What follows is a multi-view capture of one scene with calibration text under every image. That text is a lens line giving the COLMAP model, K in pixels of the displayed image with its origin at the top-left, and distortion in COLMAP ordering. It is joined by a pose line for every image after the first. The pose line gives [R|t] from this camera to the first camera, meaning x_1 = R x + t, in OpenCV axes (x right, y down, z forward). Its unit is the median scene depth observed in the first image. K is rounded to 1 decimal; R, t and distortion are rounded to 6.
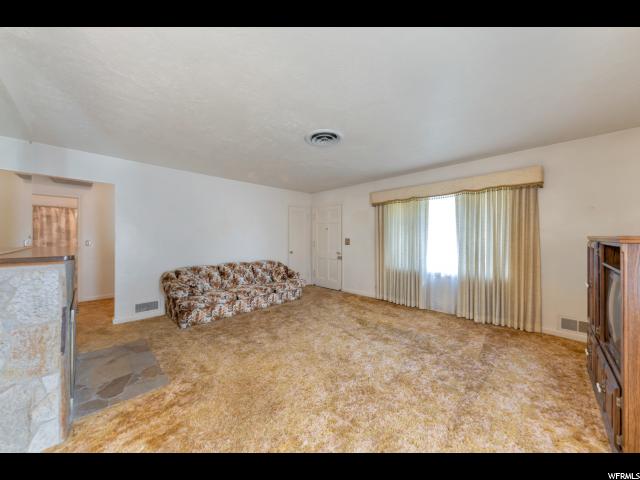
lens RADIAL K [[231.4, 0, 320.0], [0, 231.4, 240.0], [0, 0, 1]] dist [-0.000156, -0.000021]
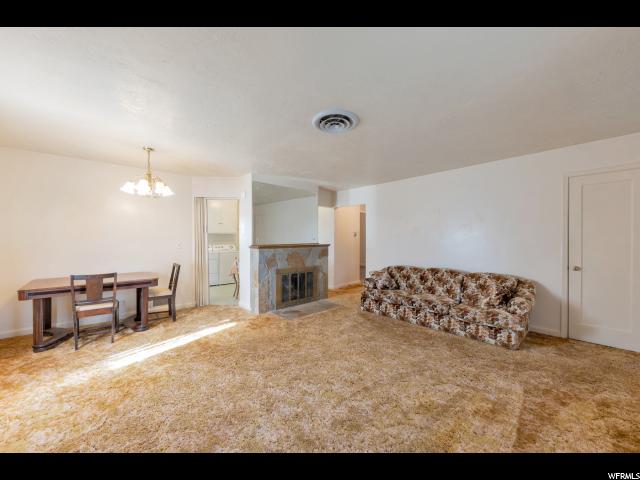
lens RADIAL K [[244.3, 0, 320.0], [0, 244.3, 240.0], [0, 0, 1]] dist [0.000126, -0.000005]
pose [[-0.062092, 0.002205, -0.998068, 0.699341], [-0.008107, 0.999963, 0.002714, -0.008037], [0.998038, 0.008260, -0.062072, 0.767707]]
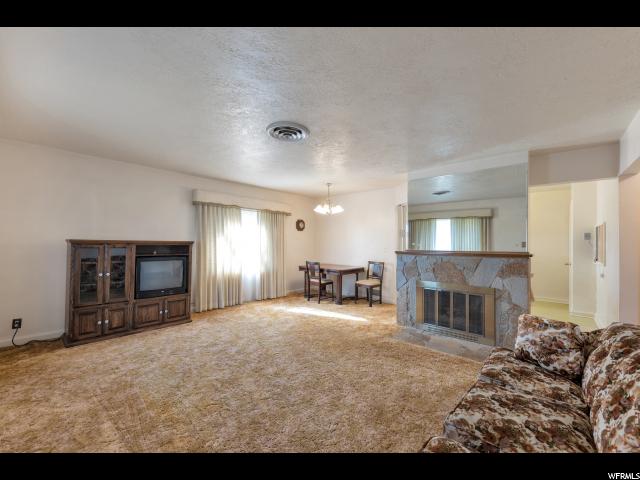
lens RADIAL K [[255.7, 0, 320.0], [0, 255.7, 240.0], [0, 0, 1]] dist [-0.001404, -0.000084]
pose [[-0.998564, -0.012967, -0.051987, -0.034045], [-0.012828, 0.999913, -0.002992, -0.014584], [0.052021, -0.002321, -0.998643, 1.515708]]
